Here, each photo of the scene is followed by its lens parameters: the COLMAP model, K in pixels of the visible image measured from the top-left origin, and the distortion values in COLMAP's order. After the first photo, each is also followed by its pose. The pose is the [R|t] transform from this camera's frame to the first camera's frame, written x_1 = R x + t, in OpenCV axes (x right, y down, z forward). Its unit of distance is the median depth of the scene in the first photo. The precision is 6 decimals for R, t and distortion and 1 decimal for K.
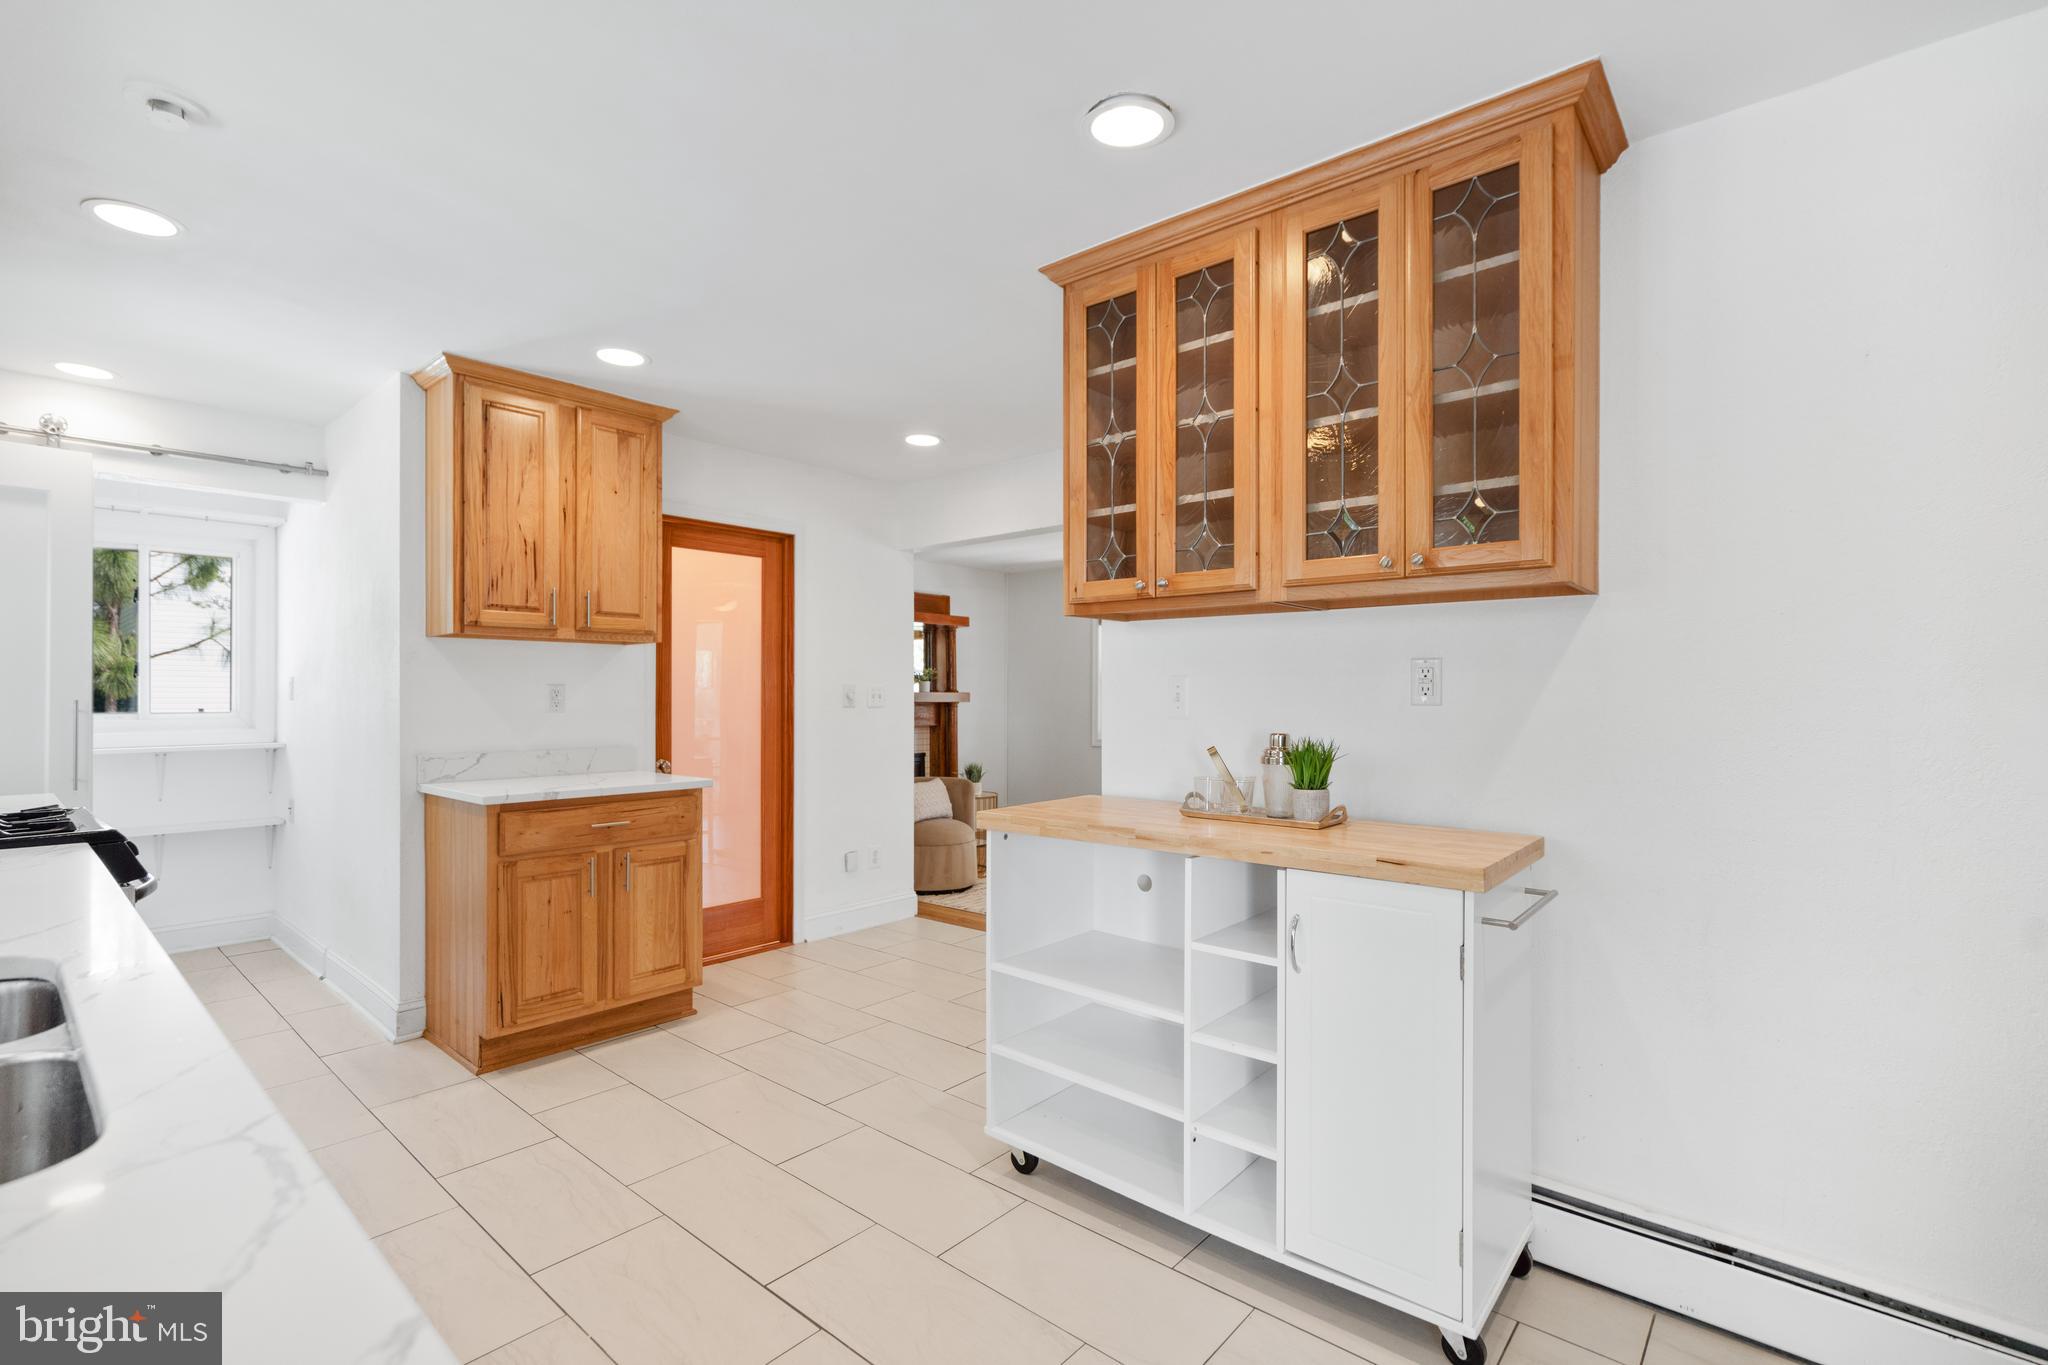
lens RADIAL K [[933.7, 0, 1013.3], [0, 933.7, 686.3], [0, 0, 1]] dist [0.003622, 0.002247]
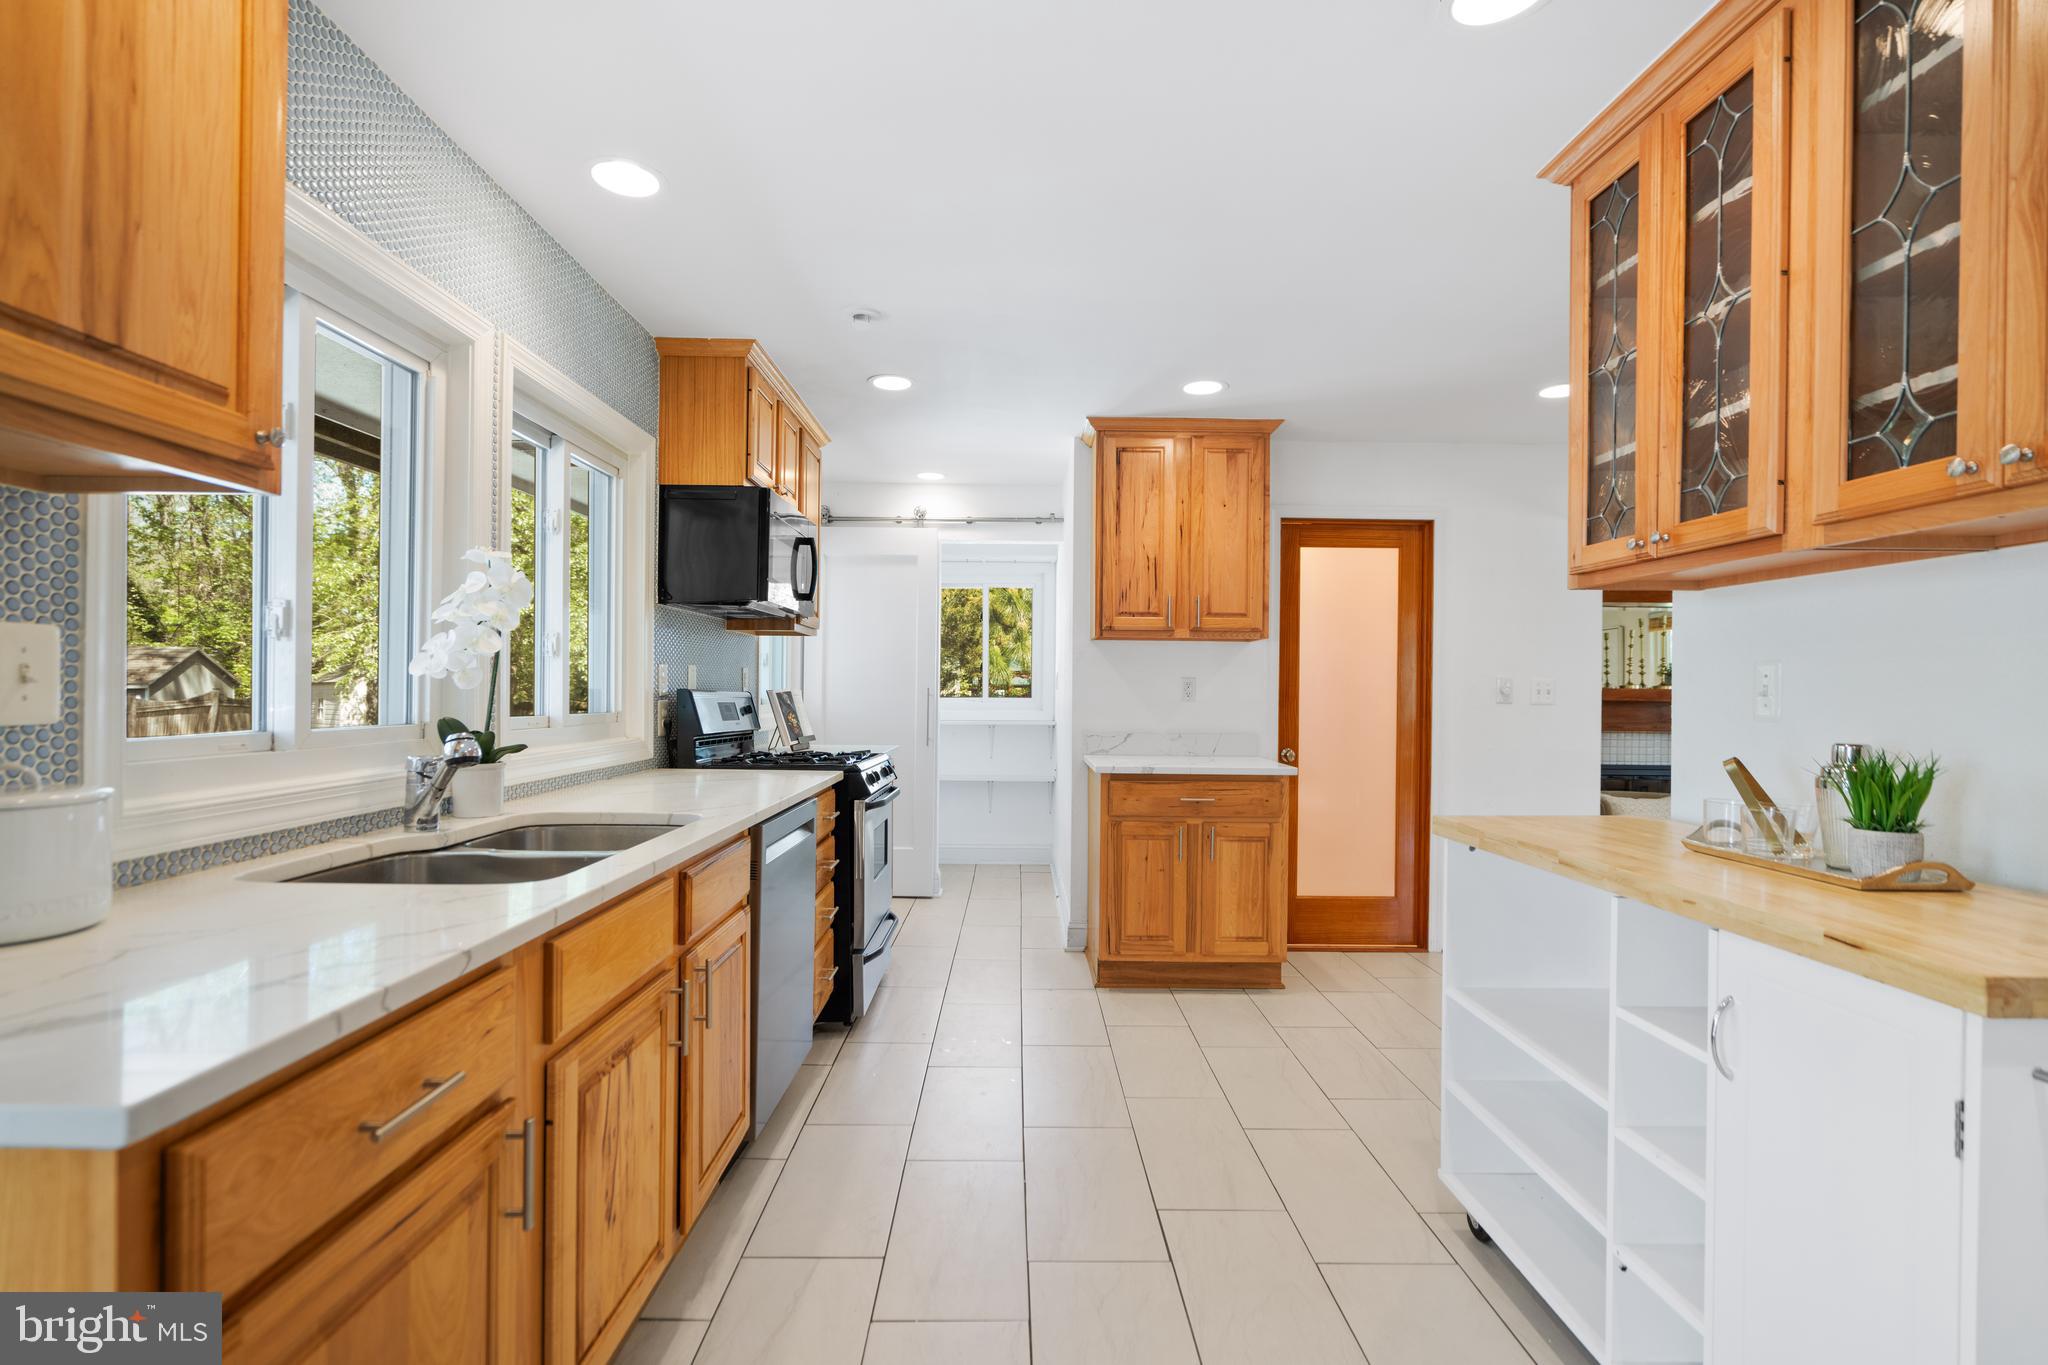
lens RADIAL K [[933.7, 0, 1014.3], [0, 933.7, 686.0], [0, 0, 1]] dist [0.003622, 0.002247]
pose [[0.666697, 0.005054, -0.745312, 0.262359], [-0.003992, 0.999987, 0.003209, 0.006296], [0.745318, 0.000836, 0.666708, 0.073599]]
